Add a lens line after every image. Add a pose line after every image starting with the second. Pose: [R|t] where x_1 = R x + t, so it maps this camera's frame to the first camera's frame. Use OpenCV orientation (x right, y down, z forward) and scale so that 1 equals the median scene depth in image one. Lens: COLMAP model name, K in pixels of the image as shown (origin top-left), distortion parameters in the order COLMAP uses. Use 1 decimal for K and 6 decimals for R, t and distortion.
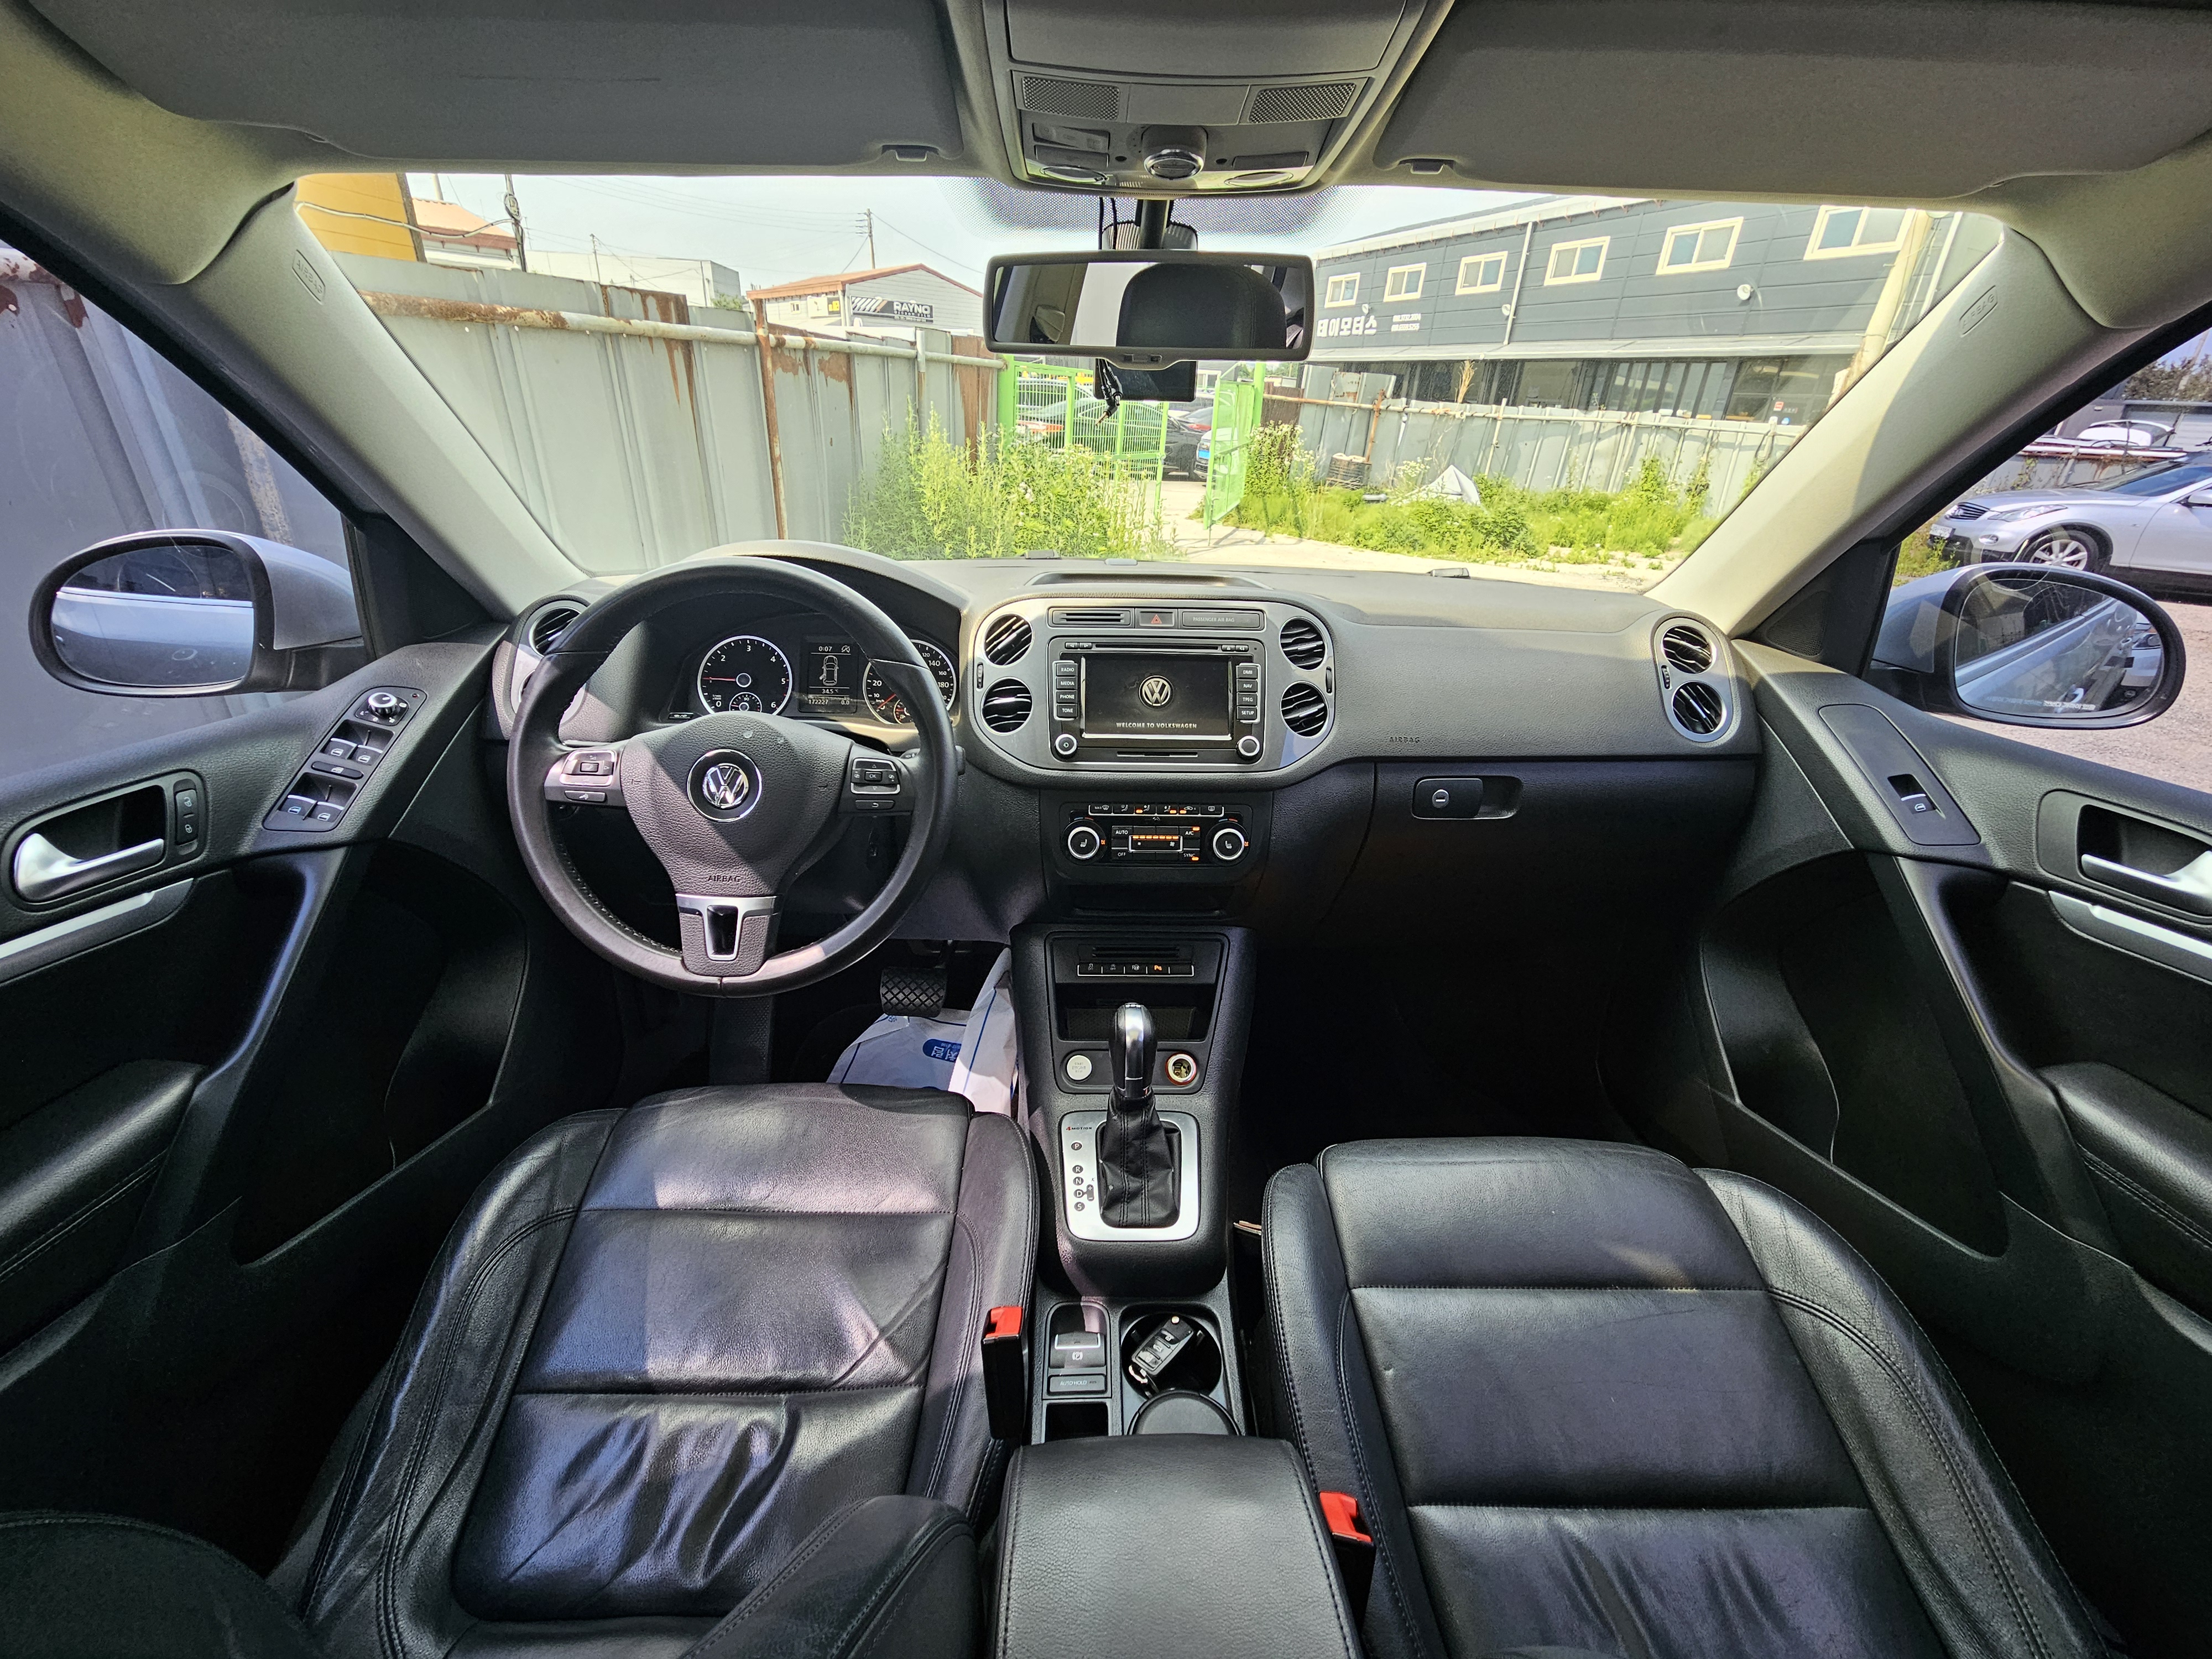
lens RADIAL K [[886.3, 0, 1107.6], [0, 886.3, 835.1], [0, 0, 1]] dist [0.009514, -0.000127]
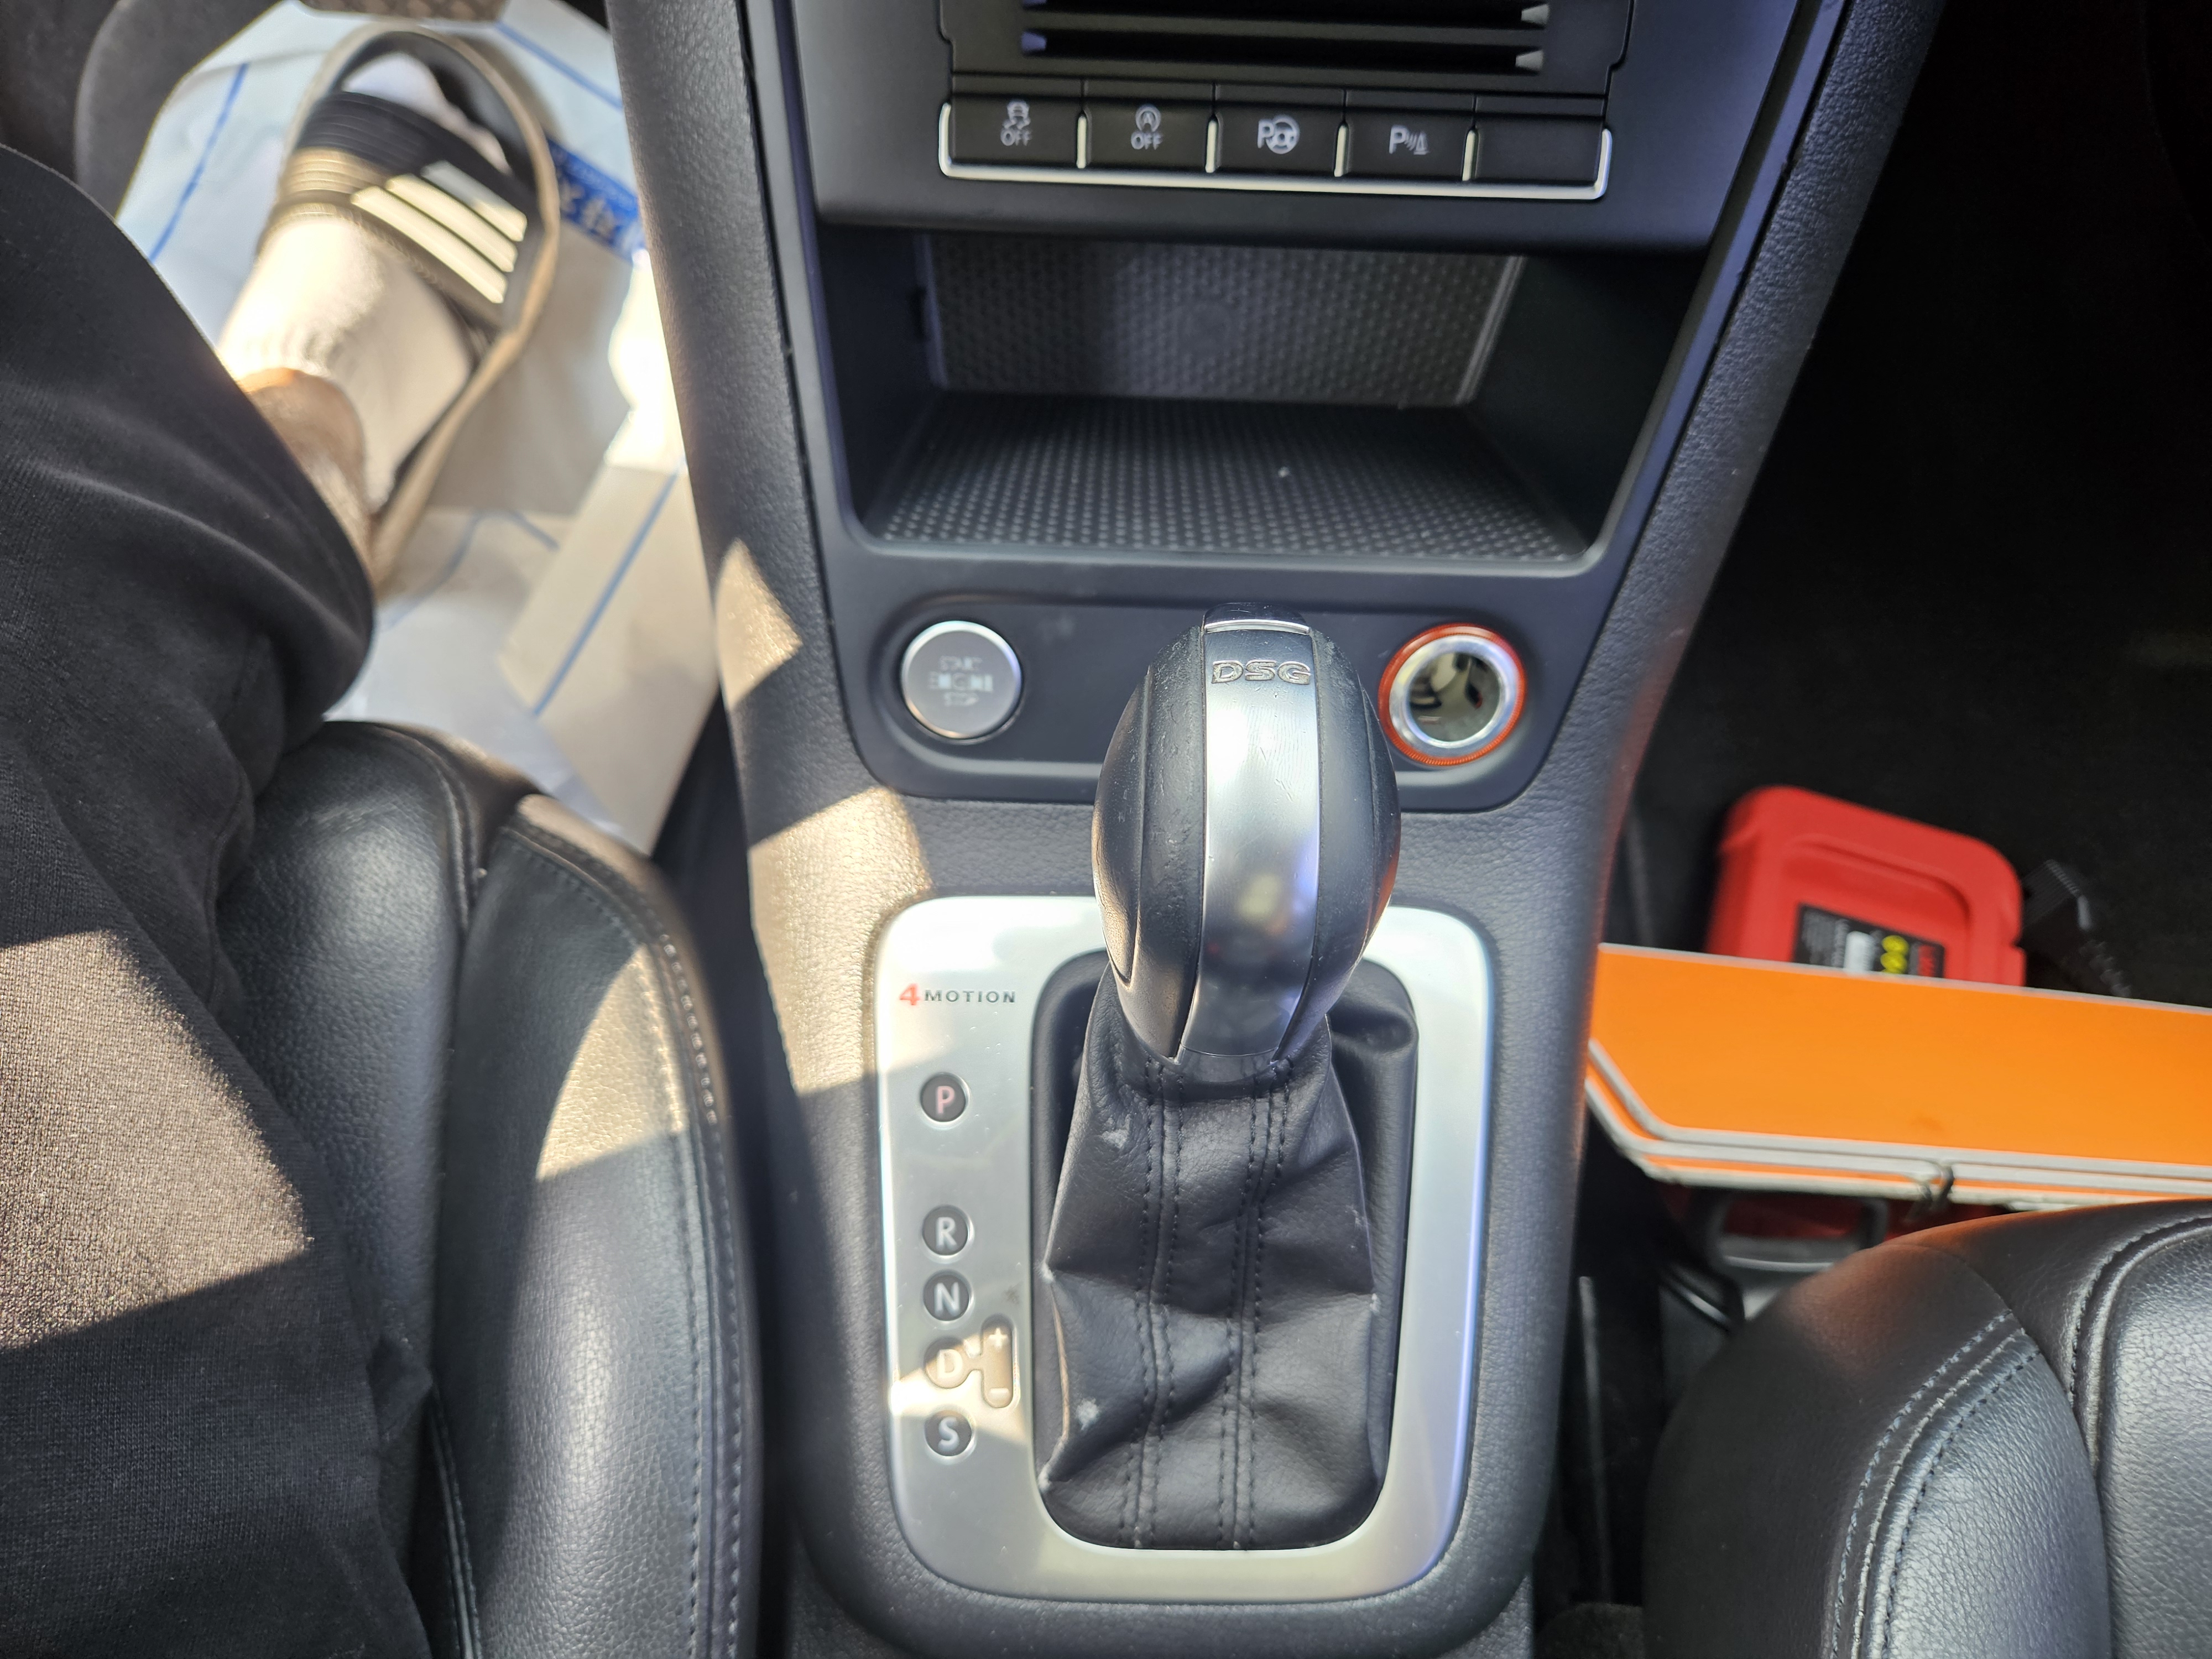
lens RADIAL K [[1546.8, 0, 1106.0], [0, 1546.8, 829.5], [0, 0, 1]] dist [0.059966, -0.112628]
pose [[0.999358, 0.035095, 0.007177, 0.000723], [-0.028868, 0.670410, 0.741429, 0.018175], [0.021209, -0.741160, 0.670993, 0.757844]]
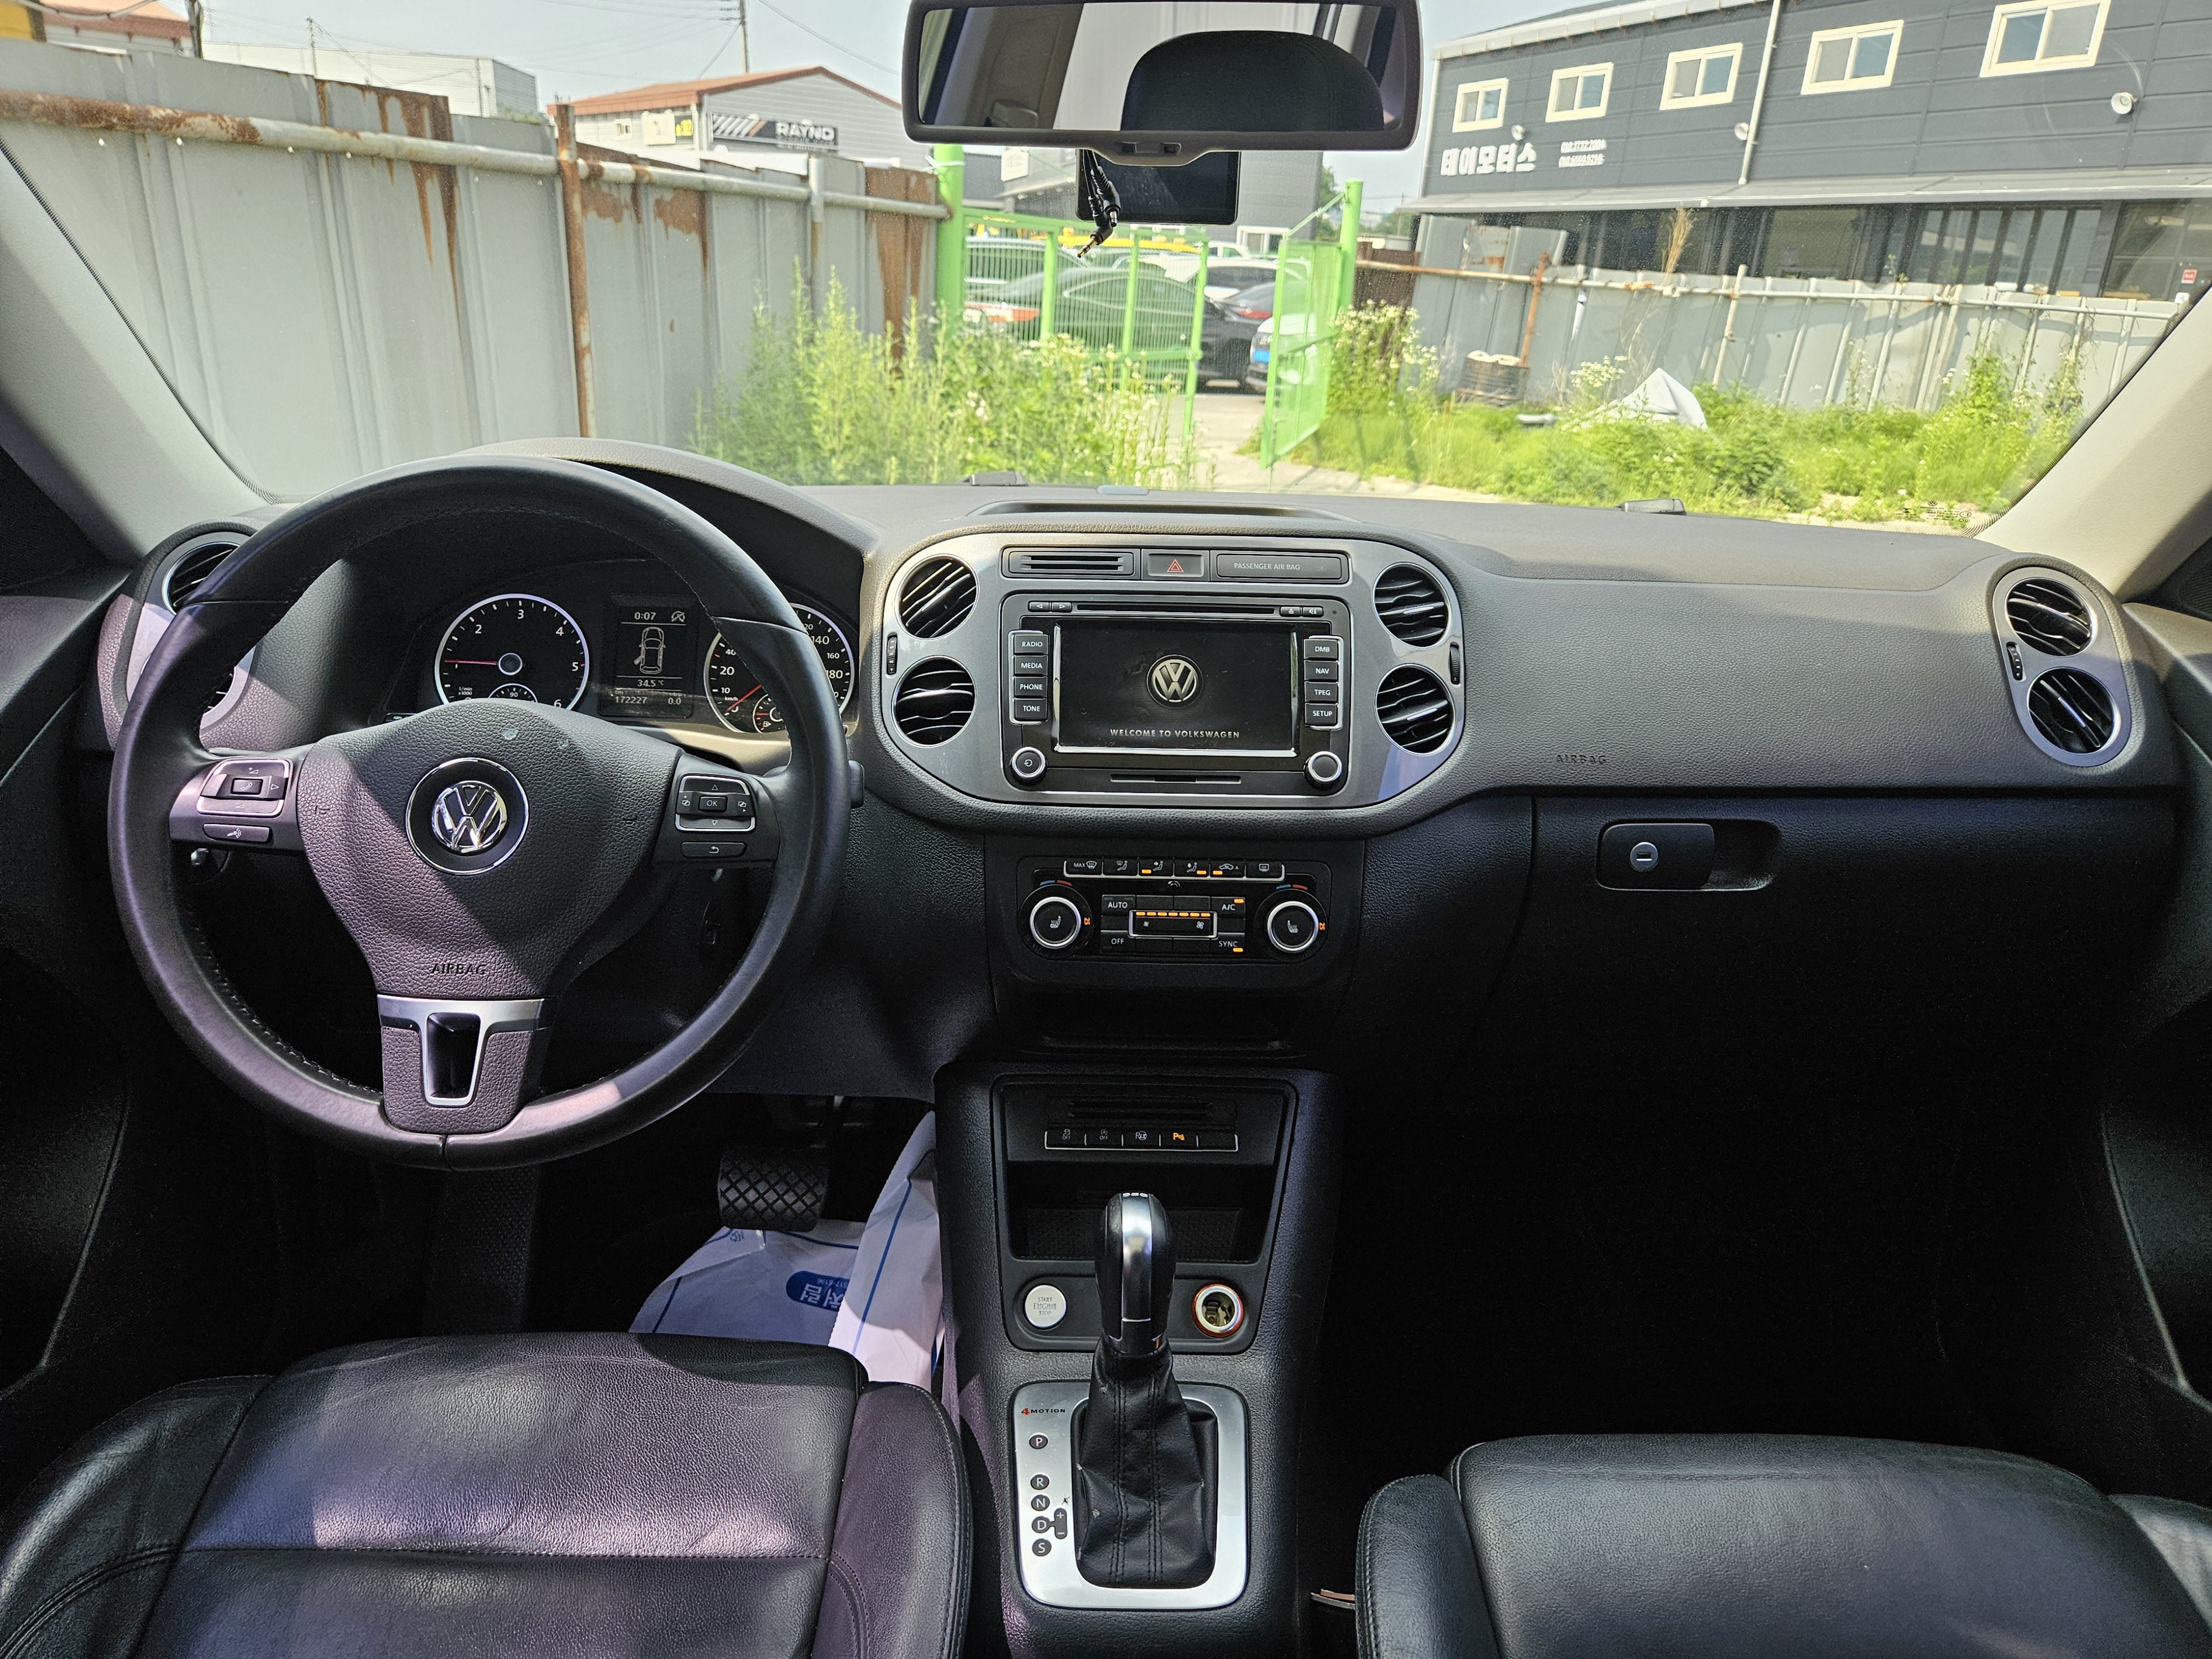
lens RADIAL K [[1444.8, 0, 1093.2], [0, 1444.8, 824.0], [0, 0, 1]] dist [0.068254, -0.044642]
pose [[0.999934, 0.005408, -0.010094, 0.008393], [-0.006335, 0.995542, -0.094109, 0.033414], [0.009540, 0.094167, 0.995511, 0.001050]]
